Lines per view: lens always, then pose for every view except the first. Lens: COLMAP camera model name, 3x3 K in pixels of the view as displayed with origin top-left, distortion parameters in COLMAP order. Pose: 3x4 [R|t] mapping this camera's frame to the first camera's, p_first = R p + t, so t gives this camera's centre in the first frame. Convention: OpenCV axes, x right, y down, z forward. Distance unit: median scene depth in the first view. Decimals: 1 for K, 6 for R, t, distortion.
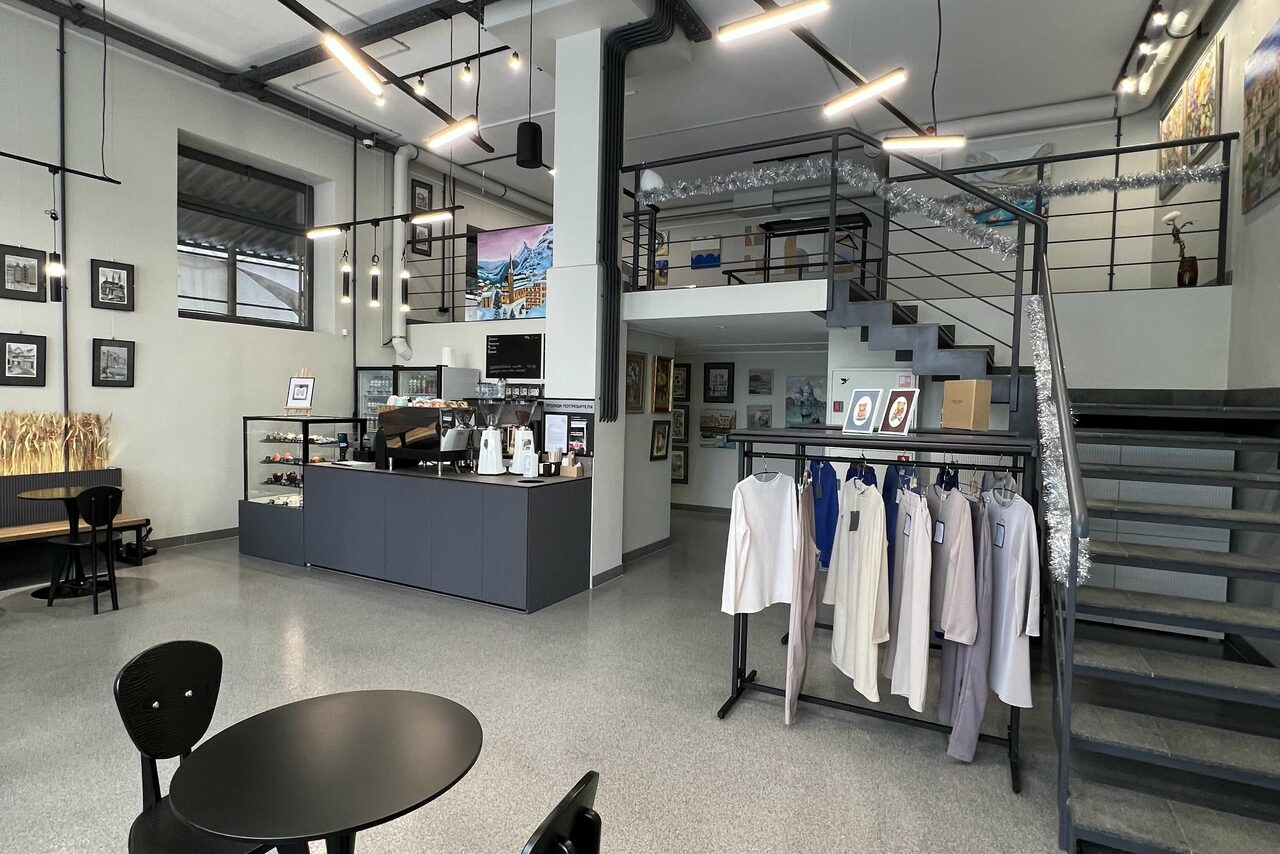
lens RADIAL K [[682.9, 0, 634.3], [0, 682.9, 429.1], [0, 0, 1]] dist [-0.002816, -0.000131]
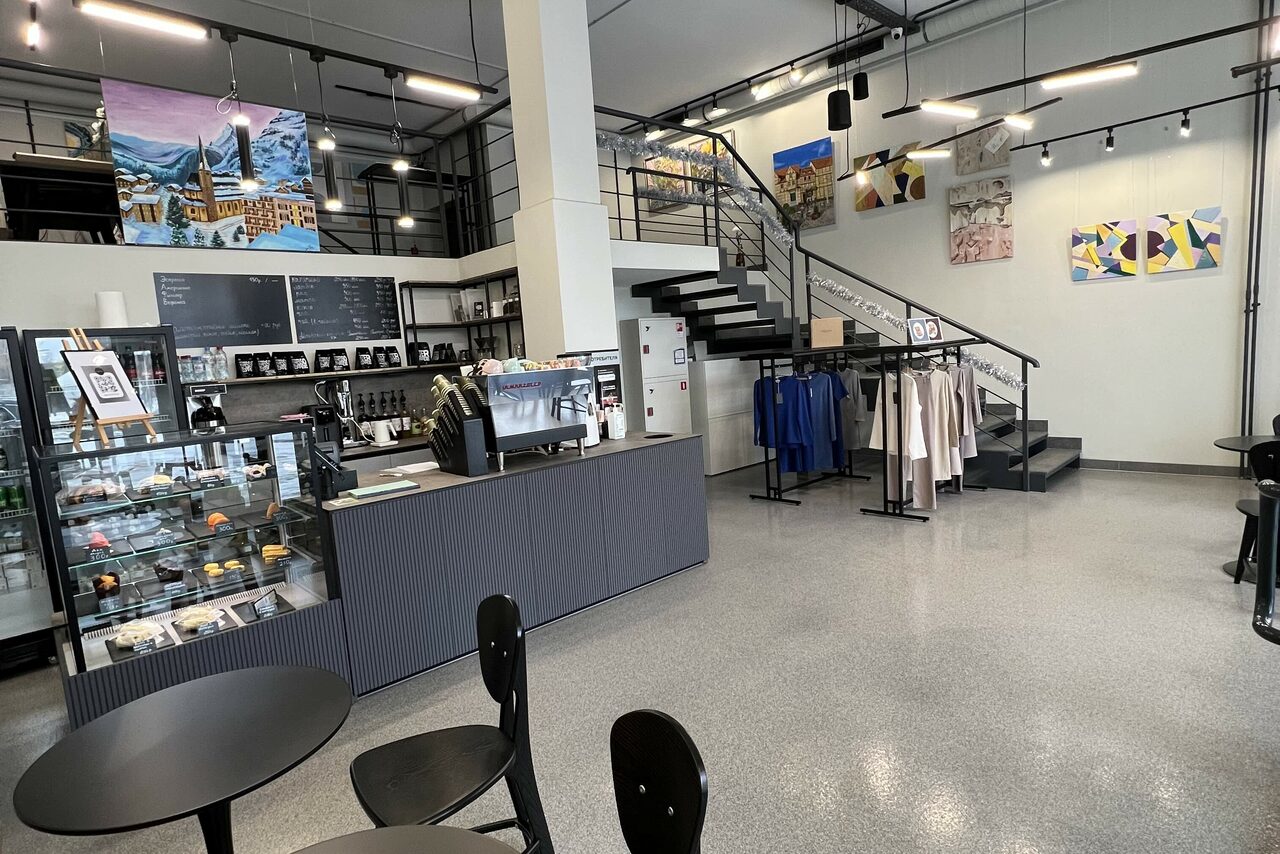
lens RADIAL K [[682.9, 0, 636.2], [0, 682.9, 429.5], [0, 0, 1]] dist [-0.002816, -0.000131]
pose [[0.301628, -0.154011, 0.940904, -1.075930], [0.119745, 0.985172, 0.122870, -0.052489], [-0.945876, 0.075608, 0.315597, 0.761420]]
